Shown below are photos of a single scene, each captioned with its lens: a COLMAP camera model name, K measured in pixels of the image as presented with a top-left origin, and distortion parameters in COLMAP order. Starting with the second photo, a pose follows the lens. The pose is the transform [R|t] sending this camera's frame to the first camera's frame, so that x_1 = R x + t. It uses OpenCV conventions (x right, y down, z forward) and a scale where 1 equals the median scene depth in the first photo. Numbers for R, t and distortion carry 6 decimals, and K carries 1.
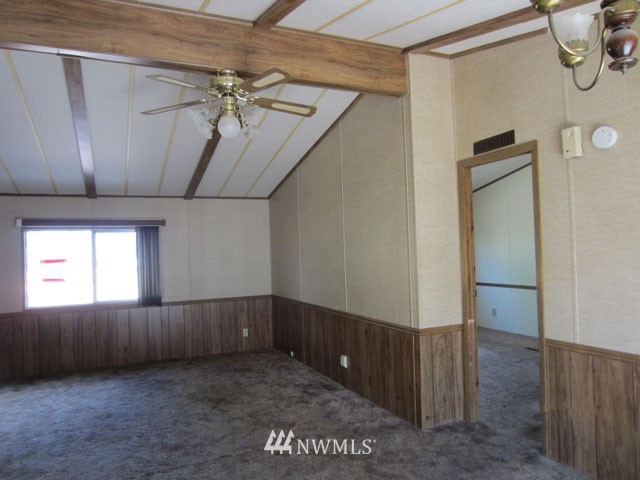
lens RADIAL K [[452.2, 0, 320.0], [0, 452.2, 240.0], [0, 0, 1]] dist [-0.008500, -0.010976]
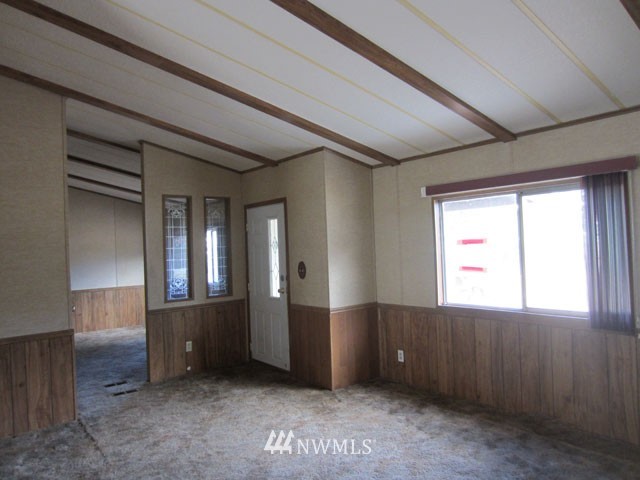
lens RADIAL K [[452.2, 0, 320.0], [0, 452.2, 240.0], [0, 0, 1]] dist [-0.008500, -0.010976]
pose [[0.253438, 0.006374, -0.967331, 0.027182], [0.052760, 0.998399, 0.020402, 0.016525], [0.965912, -0.056207, 0.252696, 0.567542]]
